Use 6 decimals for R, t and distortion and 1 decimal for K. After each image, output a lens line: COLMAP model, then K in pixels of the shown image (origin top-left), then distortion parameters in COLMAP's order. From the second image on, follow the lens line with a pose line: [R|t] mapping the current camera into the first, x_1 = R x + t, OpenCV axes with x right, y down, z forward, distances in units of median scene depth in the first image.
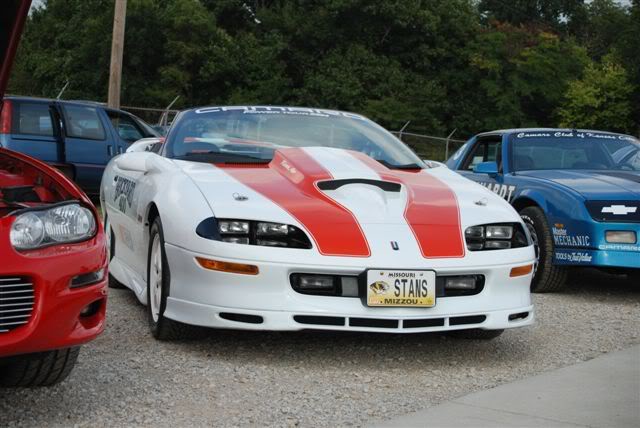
lens RADIAL K [[1206.2, 0, 318.9], [0, 1206.2, 211.8], [0, 0, 1]] dist [-0.073276, 0.000000]
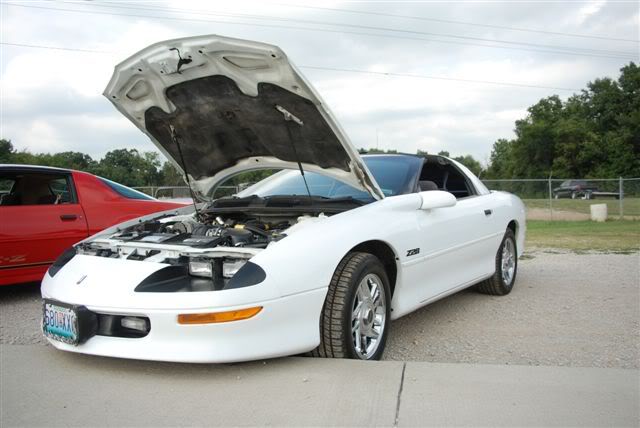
lens RADIAL K [[481.9, 0, 318.8], [0, 481.9, 211.0], [0, 0, 1]] dist [-0.135000, 0.091049]
pose [[0.637196, -0.064017, -0.768038, 0.178256], [0.021310, 0.997627, -0.065474, -0.002931], [0.770407, 0.025353, 0.637048, 0.282378]]
